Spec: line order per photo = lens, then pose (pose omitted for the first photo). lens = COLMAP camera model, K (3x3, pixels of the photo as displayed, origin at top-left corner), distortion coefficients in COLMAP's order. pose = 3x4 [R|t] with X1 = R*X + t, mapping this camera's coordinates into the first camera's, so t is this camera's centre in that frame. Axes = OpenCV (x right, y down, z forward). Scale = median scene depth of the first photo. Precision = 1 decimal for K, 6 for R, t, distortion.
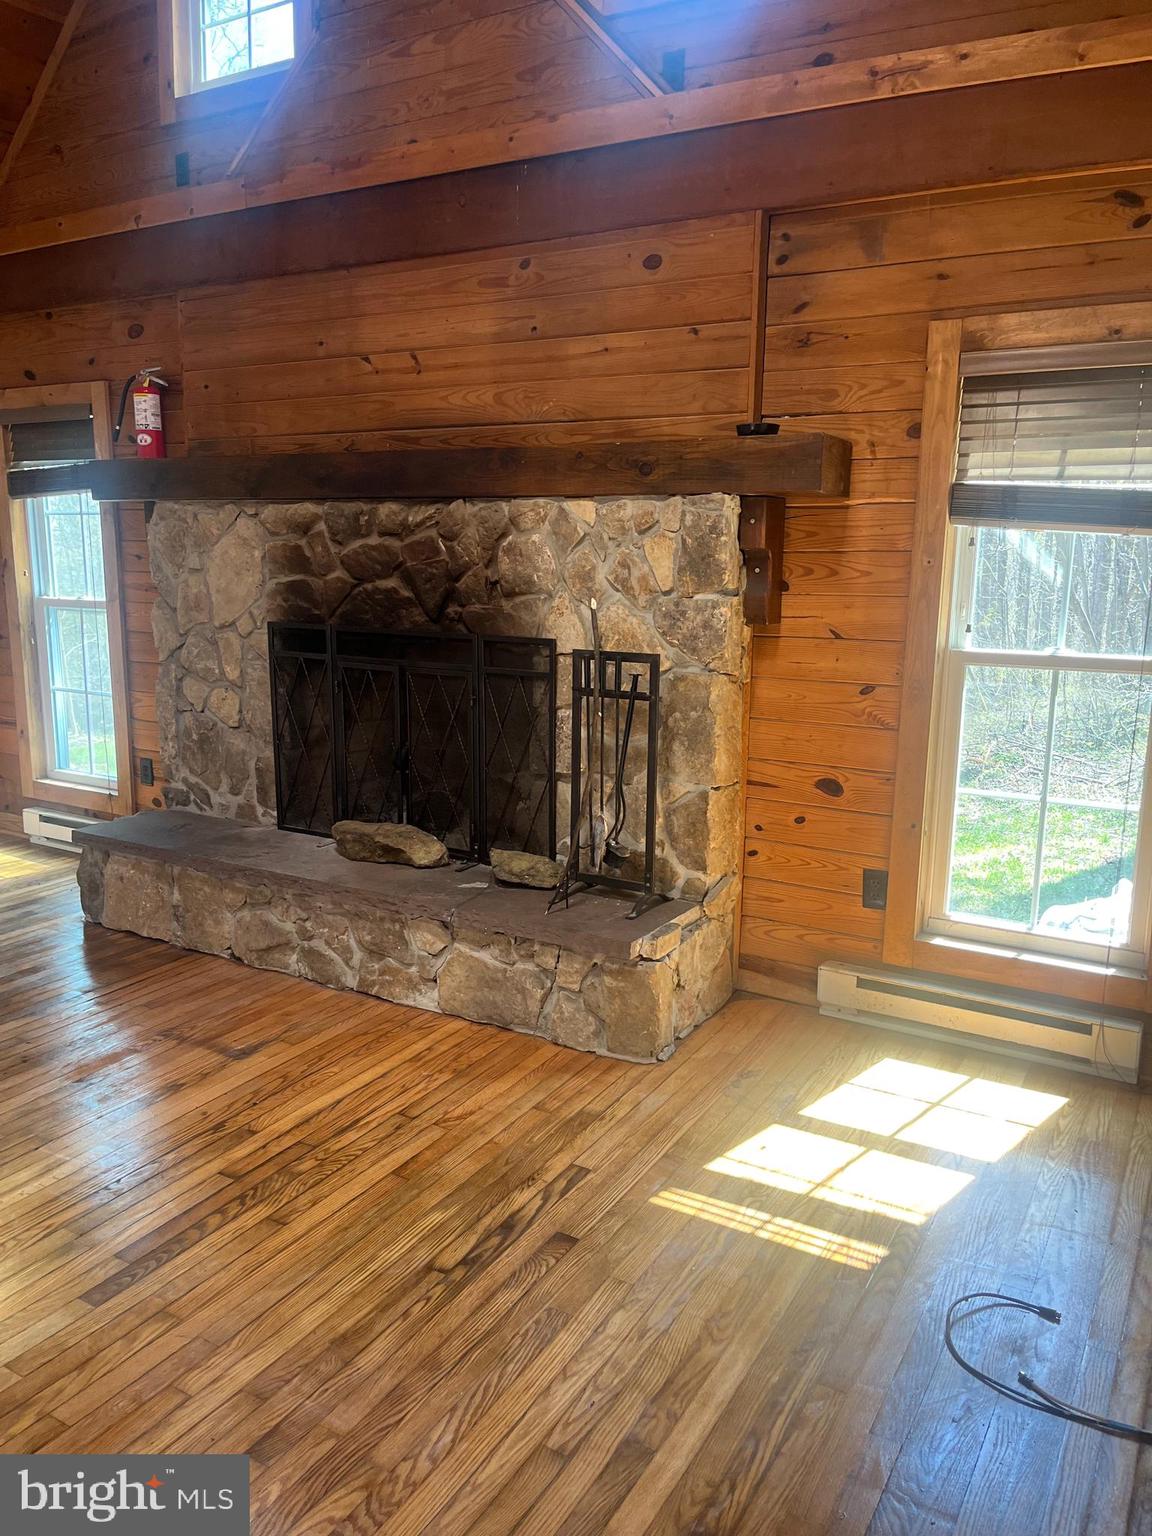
lens RADIAL K [[1164.7, 0, 574.0], [0, 1164.7, 777.2], [0, 0, 1]] dist [0.066378, -0.084336]
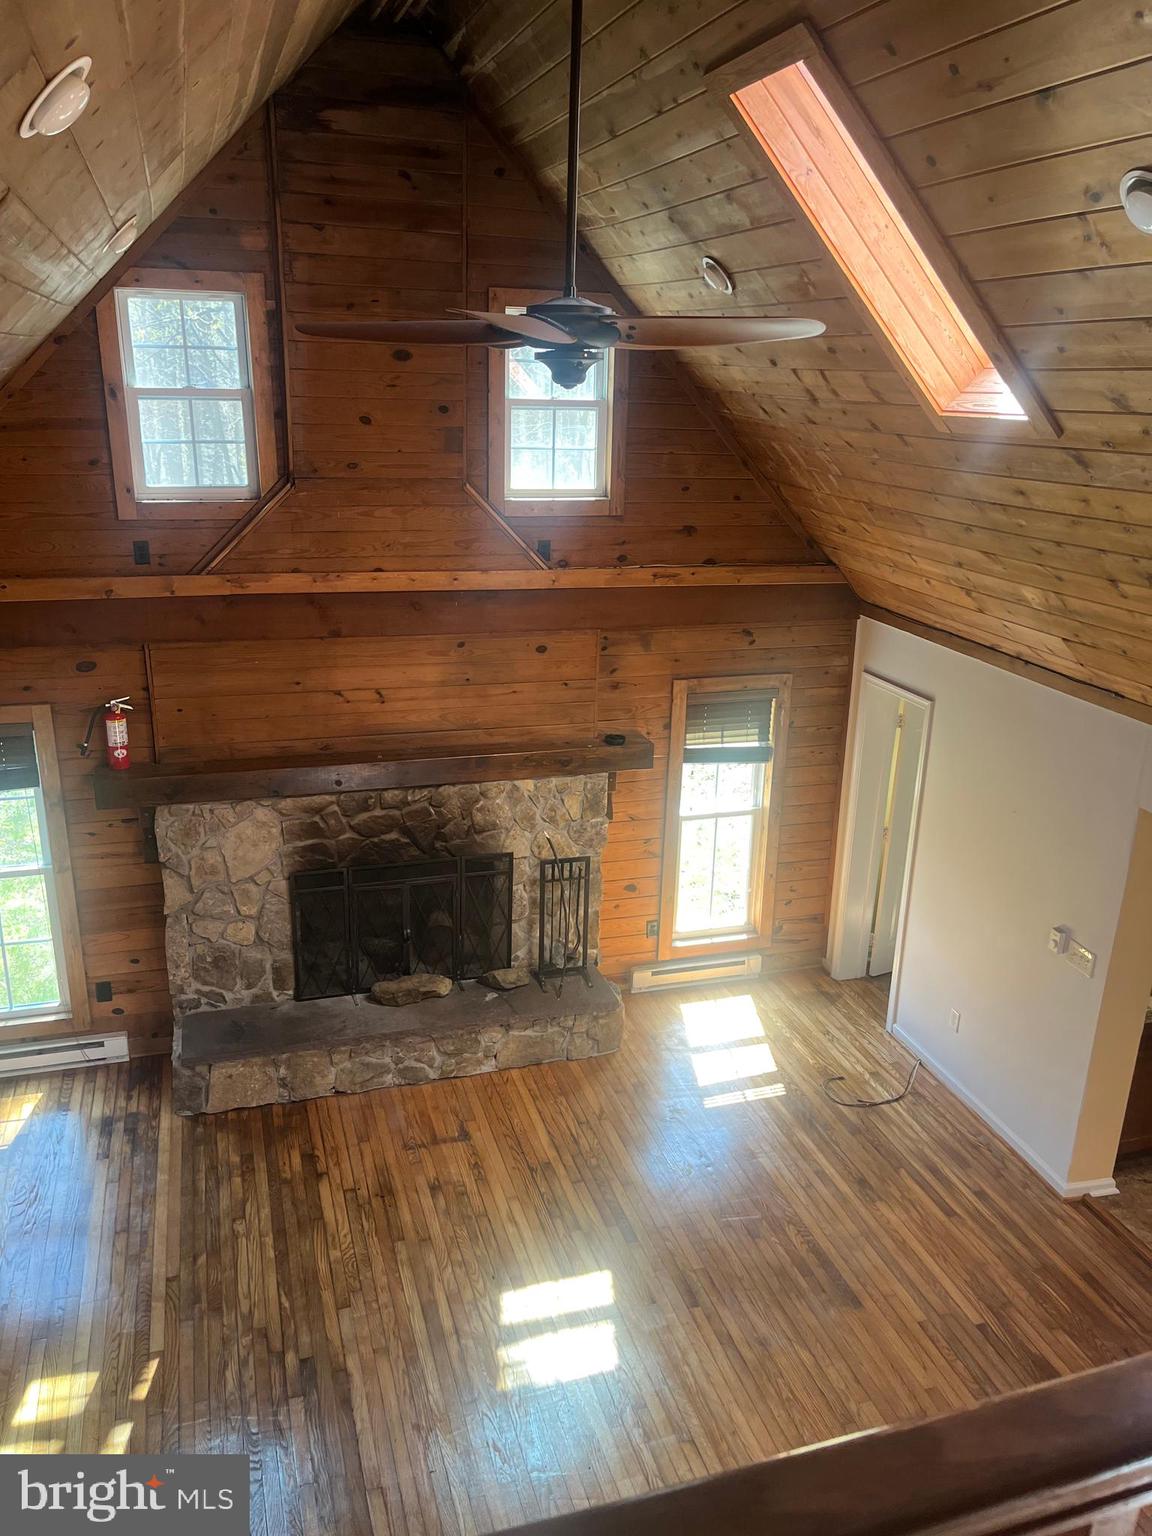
lens RADIAL K [[1164.7, 0, 583.2], [0, 1164.7, 771.0], [0, 0, 1]] dist [0.066378, -0.084336]
pose [[0.668895, -0.230551, 0.706701, -1.127758], [0.118063, 0.971570, 0.205213, -0.567842], [-0.733921, -0.053831, 0.677098, -0.277429]]
